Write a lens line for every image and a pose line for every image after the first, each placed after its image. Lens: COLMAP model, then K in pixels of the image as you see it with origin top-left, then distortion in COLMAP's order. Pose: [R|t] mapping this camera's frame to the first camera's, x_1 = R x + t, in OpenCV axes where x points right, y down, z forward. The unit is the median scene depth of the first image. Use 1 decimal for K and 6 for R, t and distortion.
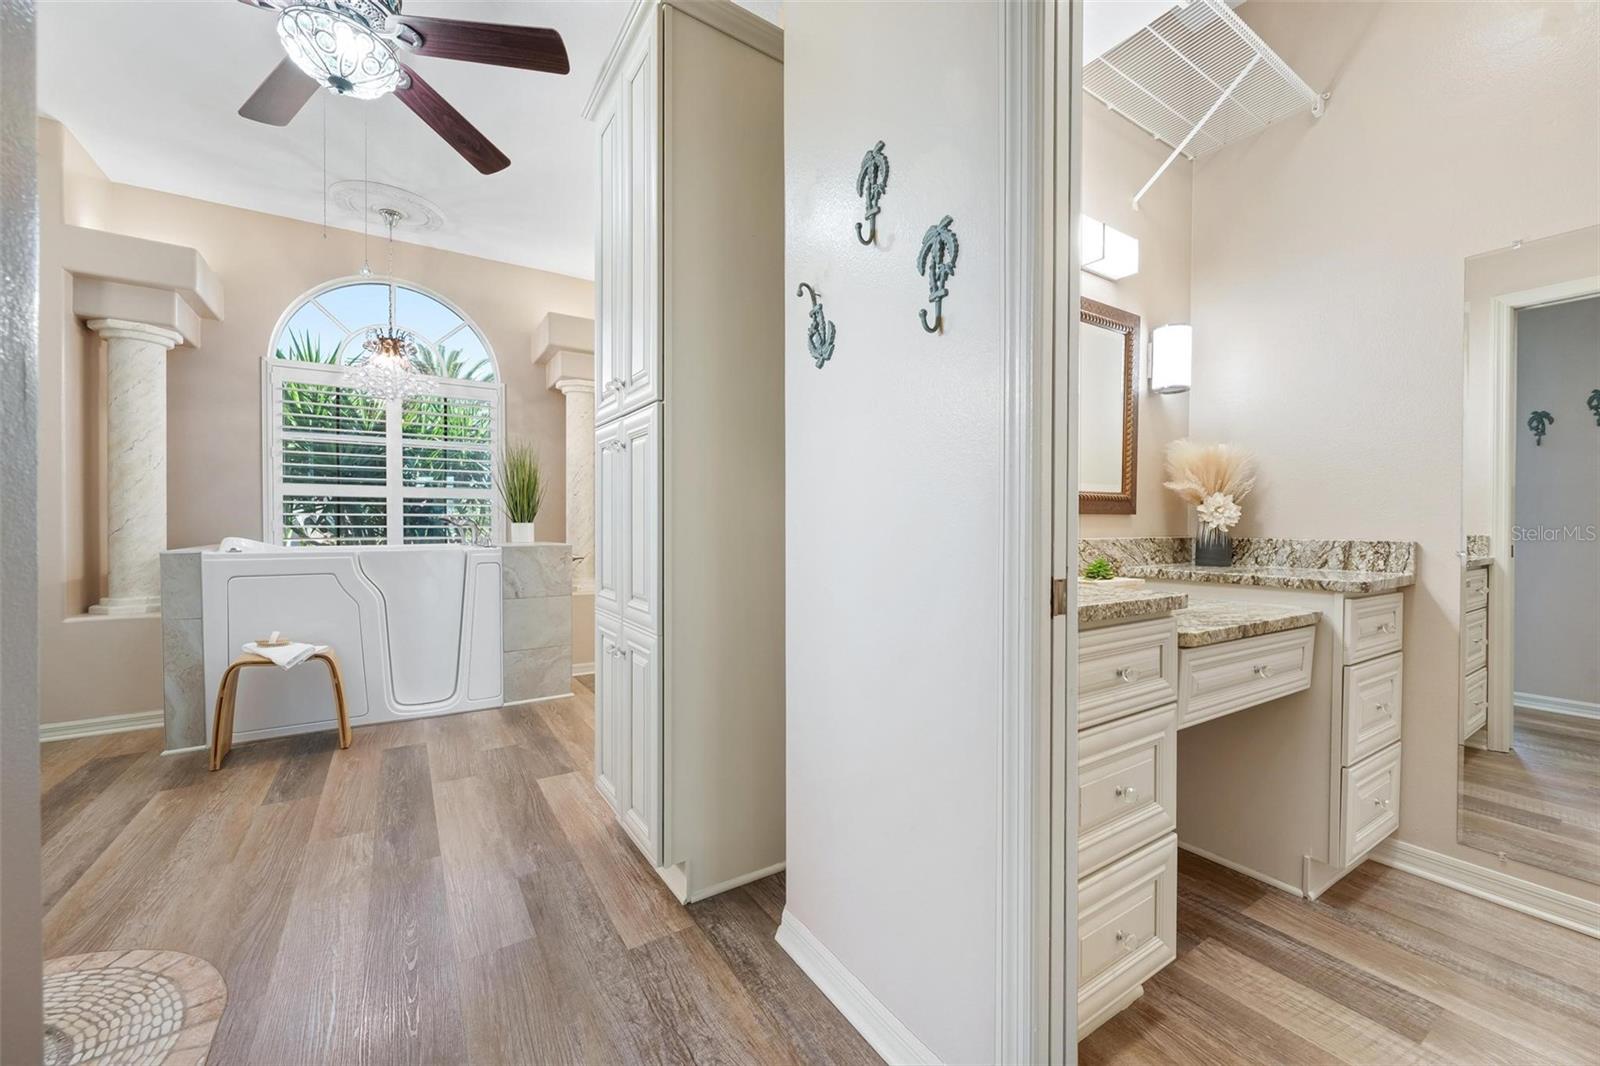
lens RADIAL K [[638.5, 0, 815.7], [0, 638.5, 534.8], [0, 0, 1]] dist [0.001100, -0.000477]
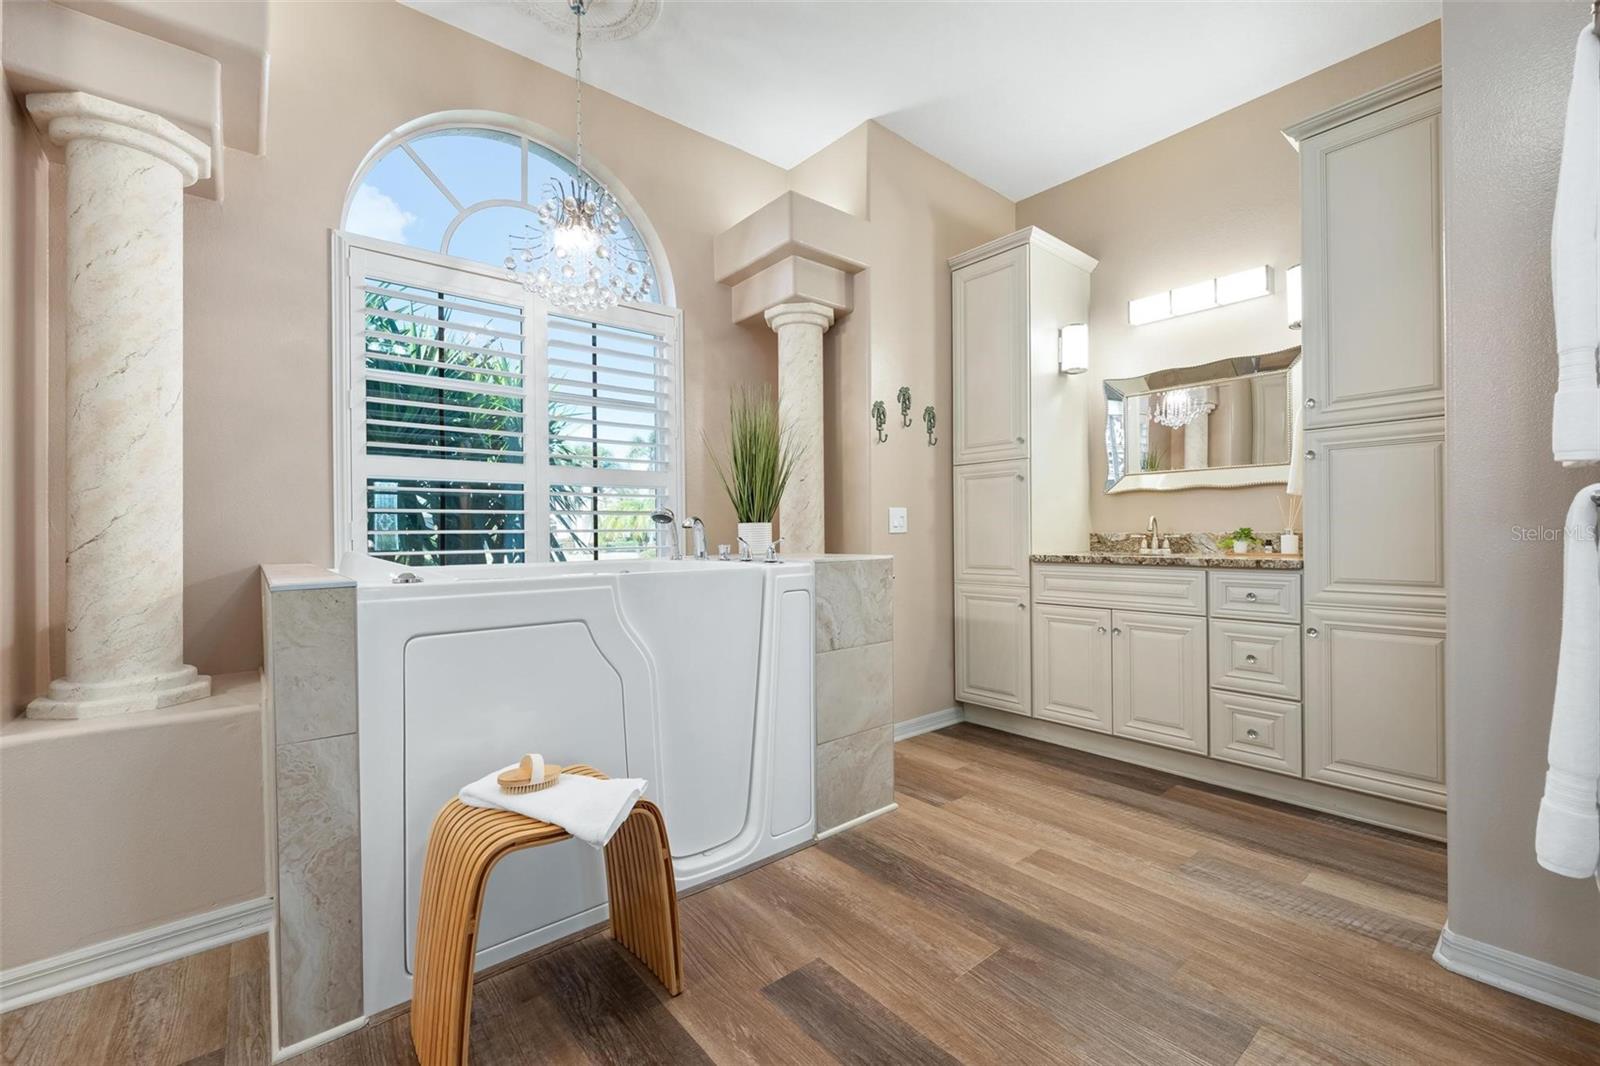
lens RADIAL K [[678.4, 0, 822.3], [0, 678.4, 533.2], [0, 0, 1]] dist [0.003128, 0.000116]
pose [[0.992578, -0.009430, 0.121241, -0.572543], [0.011071, 0.999856, -0.012863, 0.000558], [-0.121103, 0.014110, 0.992540, 0.400191]]
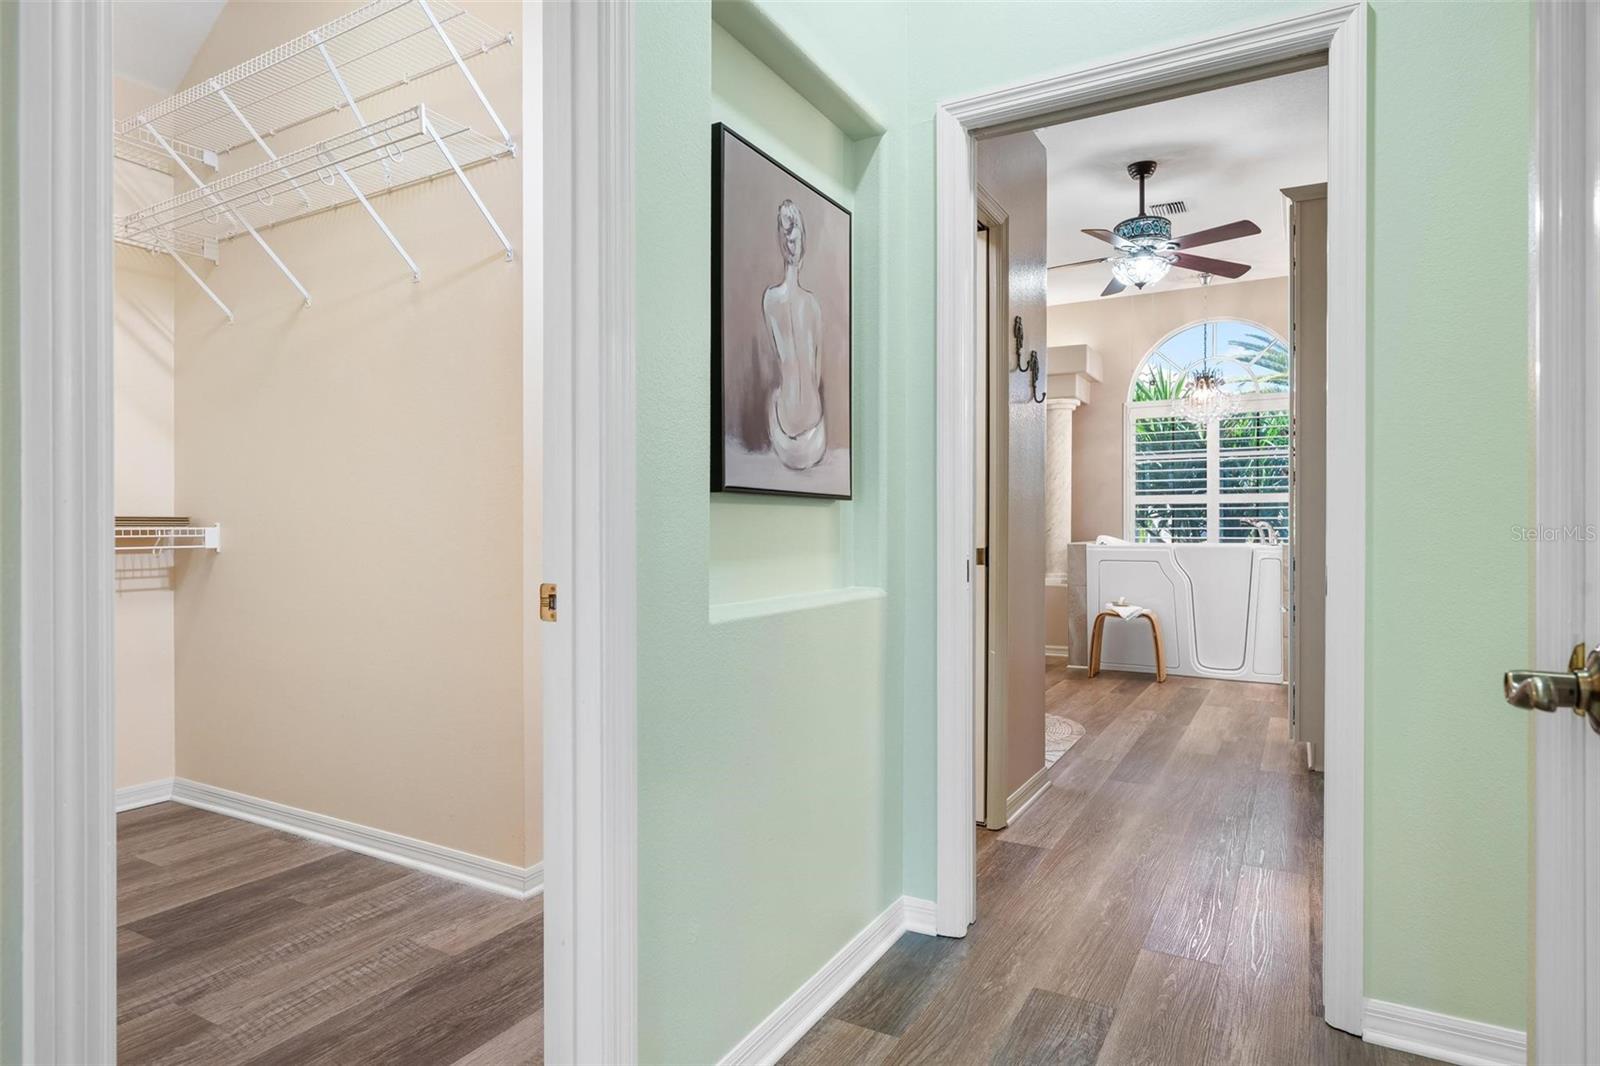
lens RADIAL K [[894.9, 0, 801.9], [0, 894.9, 530.6], [0, 0, 1]] dist [0.001661, 0.003688]
pose [[0.462427, -0.000297, -0.886657, 0.558120], [-0.012129, 0.999904, -0.006661, 0.014382], [0.886575, 0.013835, 0.462379, -0.534612]]
